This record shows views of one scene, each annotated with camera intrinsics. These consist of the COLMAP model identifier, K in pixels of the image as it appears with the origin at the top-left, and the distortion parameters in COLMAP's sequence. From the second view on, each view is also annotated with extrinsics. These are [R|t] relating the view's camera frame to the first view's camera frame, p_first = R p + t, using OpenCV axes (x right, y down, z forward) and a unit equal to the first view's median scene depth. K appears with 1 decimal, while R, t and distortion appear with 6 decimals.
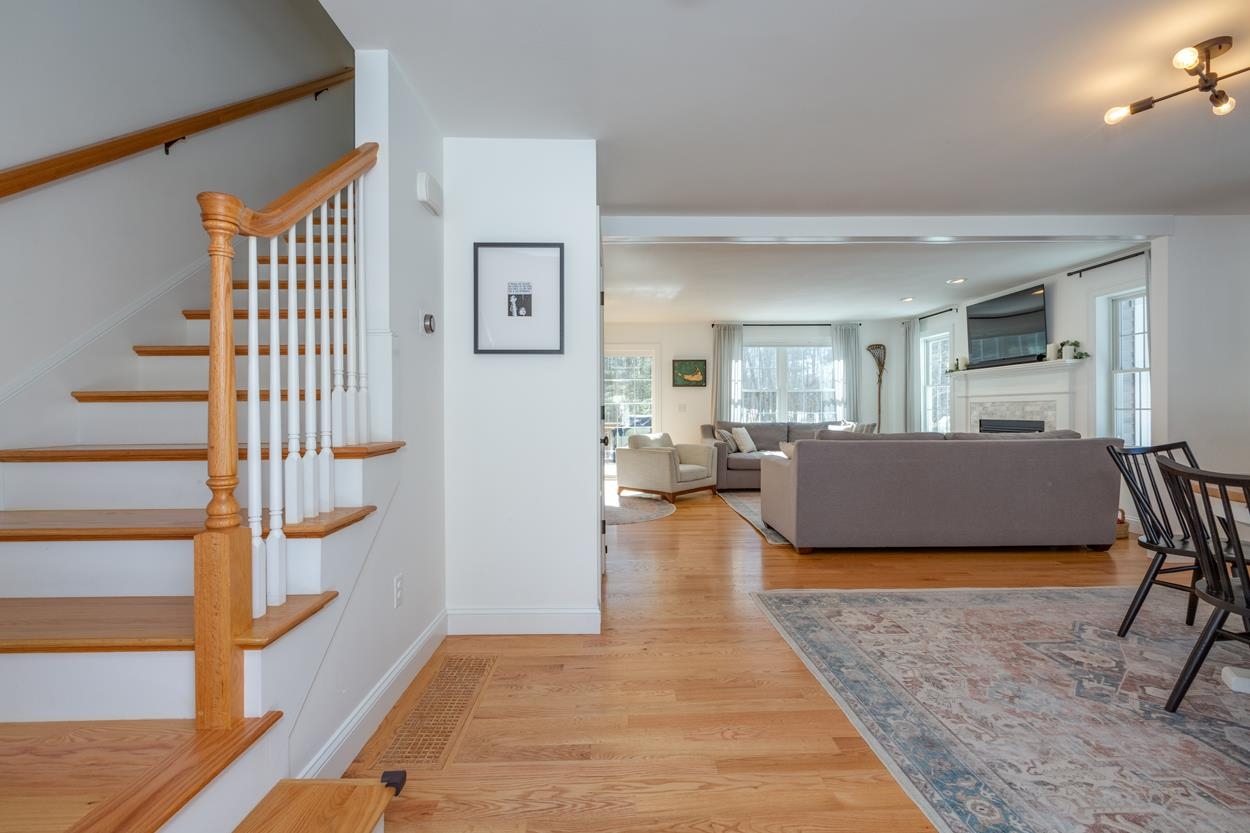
lens RADIAL K [[558.3, 0, 622.5], [0, 558.3, 411.8], [0, 0, 1]] dist [0.003042, -0.002374]
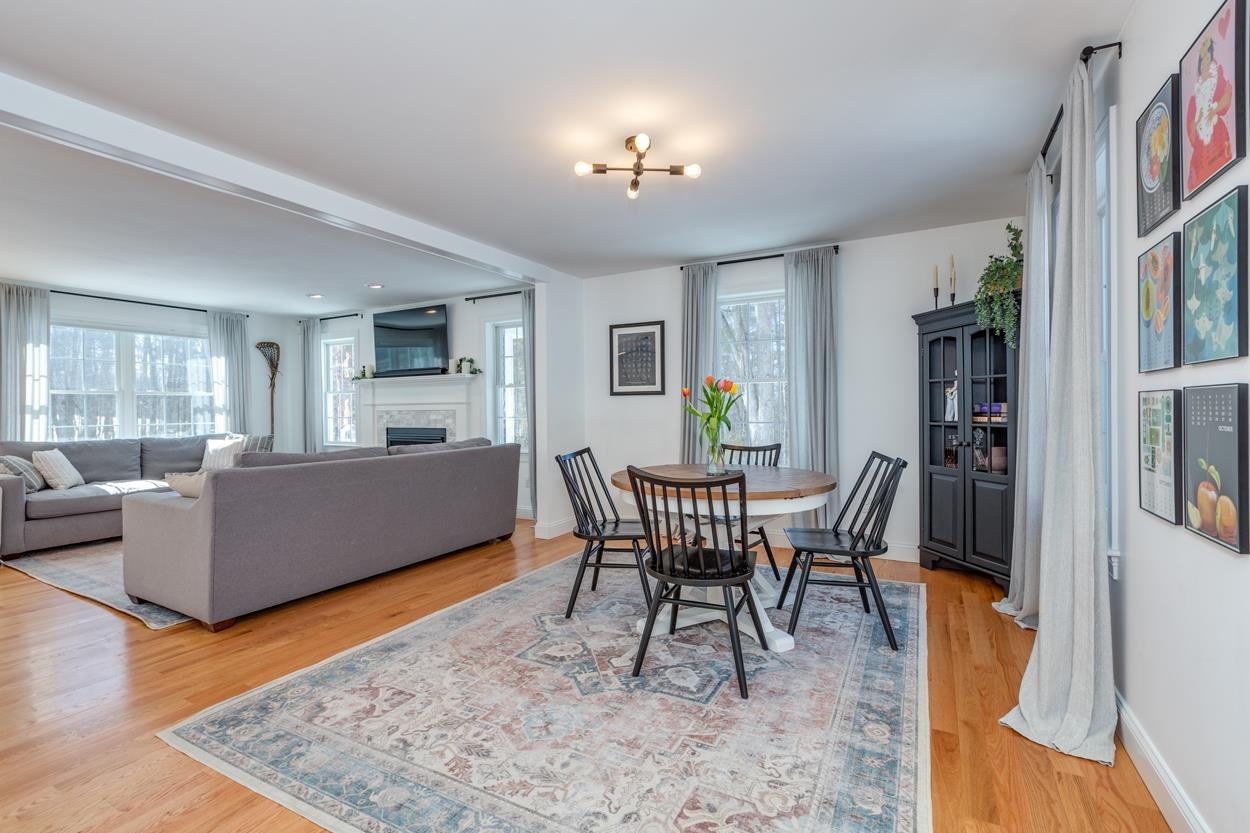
lens RADIAL K [[558.3, 0, 630.3], [0, 558.3, 409.7], [0, 0, 1]] dist [0.003042, -0.002374]
pose [[0.492489, -0.002719, 0.870314, -0.024161], [0.010880, 0.999936, -0.003033, -0.011617], [-0.870250, 0.010963, 0.492488, 0.128113]]
